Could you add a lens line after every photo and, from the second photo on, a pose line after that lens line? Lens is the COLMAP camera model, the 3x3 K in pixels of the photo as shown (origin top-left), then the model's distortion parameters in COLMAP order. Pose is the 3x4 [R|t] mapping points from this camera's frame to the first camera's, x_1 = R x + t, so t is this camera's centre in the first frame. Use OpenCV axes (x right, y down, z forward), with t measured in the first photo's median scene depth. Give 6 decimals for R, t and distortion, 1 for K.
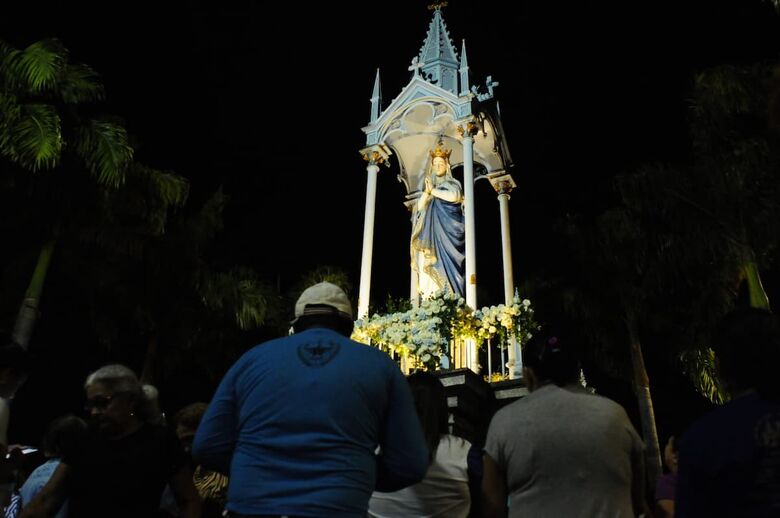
lens RADIAL K [[690.0, 0, 390.0], [0, 690.0, 259.0], [0, 0, 1]] dist [-0.050898, 0.023899]
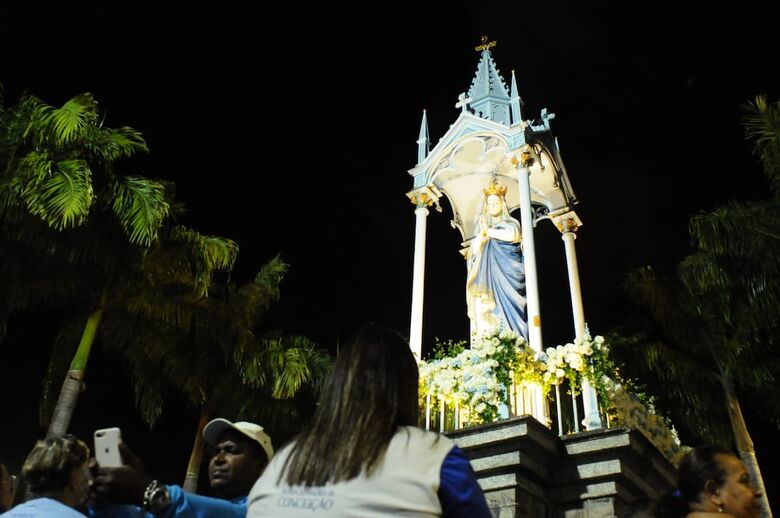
lens RADIAL K [[690.0, 0, 390.0], [0, 690.0, 259.0], [0, 0, 1]] dist [-0.050898, 0.023899]
pose [[0.993502, -0.050714, -0.101889, 0.023991], [0.038872, 0.992602, -0.115019, 0.036283], [0.106968, 0.110311, 0.988124, 0.092331]]
